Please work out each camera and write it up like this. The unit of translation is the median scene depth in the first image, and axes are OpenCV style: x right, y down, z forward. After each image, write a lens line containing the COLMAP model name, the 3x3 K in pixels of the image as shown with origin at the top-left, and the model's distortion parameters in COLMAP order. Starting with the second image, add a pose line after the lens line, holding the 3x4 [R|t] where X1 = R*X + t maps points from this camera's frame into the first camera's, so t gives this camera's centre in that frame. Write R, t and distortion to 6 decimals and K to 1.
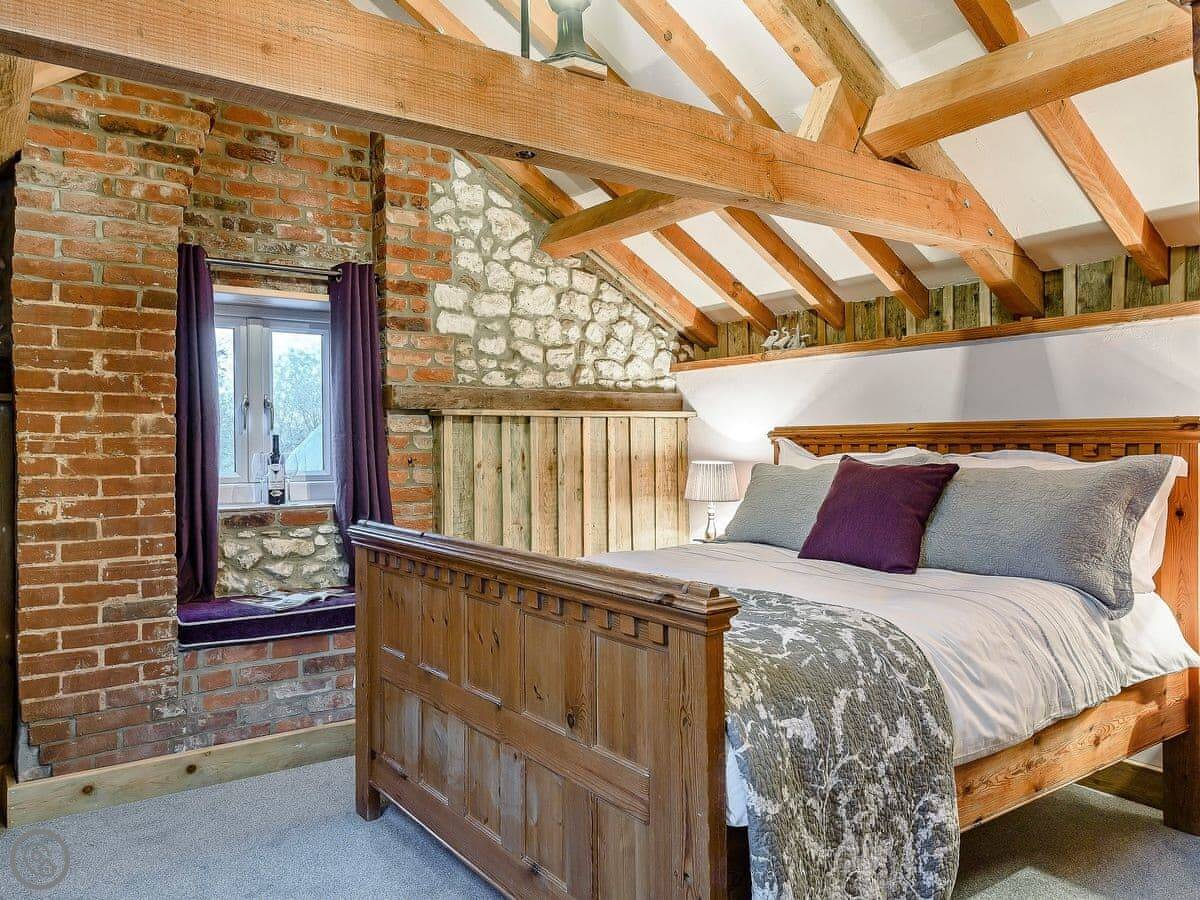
lens RADIAL K [[864.6, 0, 598.0], [0, 864.6, 449.7], [0, 0, 1]] dist [0.041001, -0.025086]
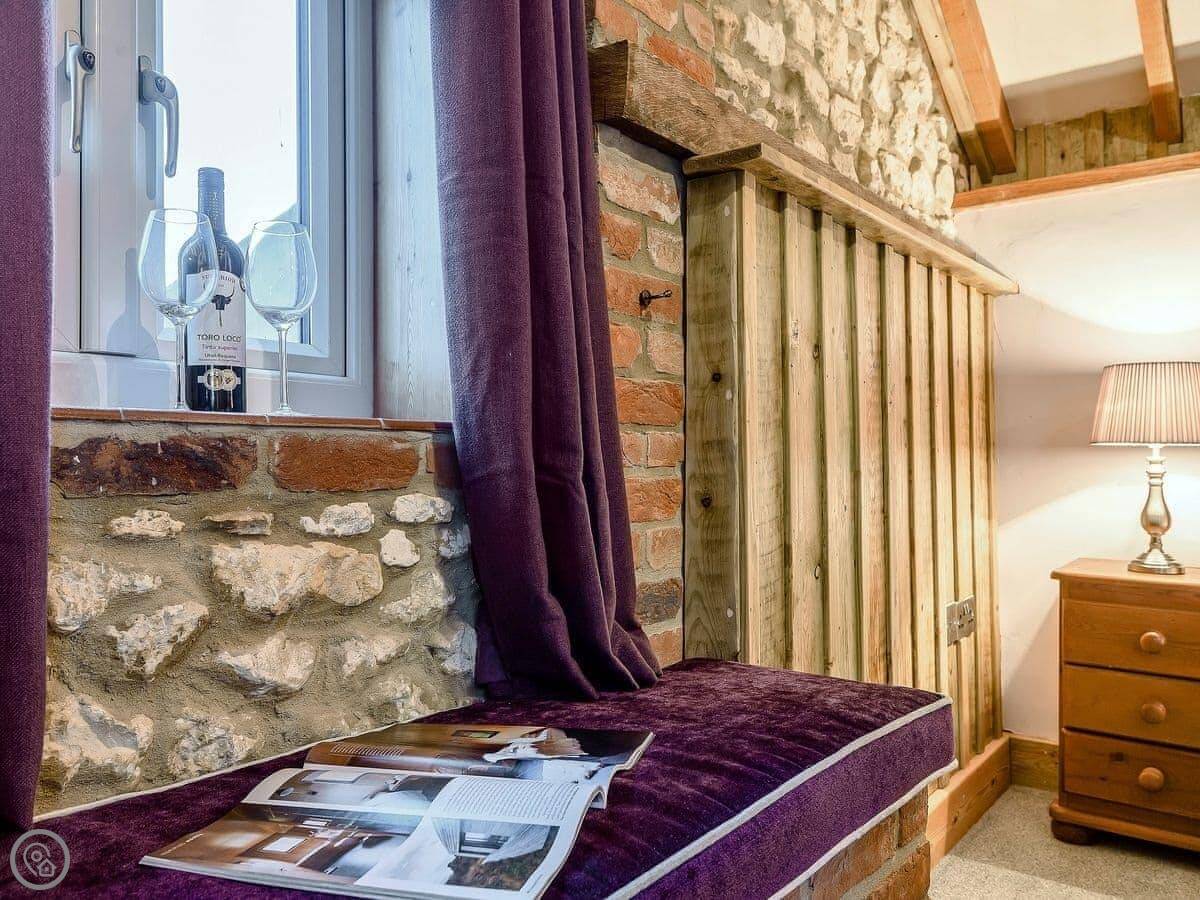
lens RADIAL K [[908.6, 0, 602.7], [0, 908.6, 446.3], [0, 0, 1]] dist [-0.006043, 0.000281]
pose [[0.951066, 0.007120, 0.308907, -0.350179], [-0.000154, 0.999745, -0.022570, 0.079045], [-0.308989, 0.021418, 0.950824, 0.706729]]
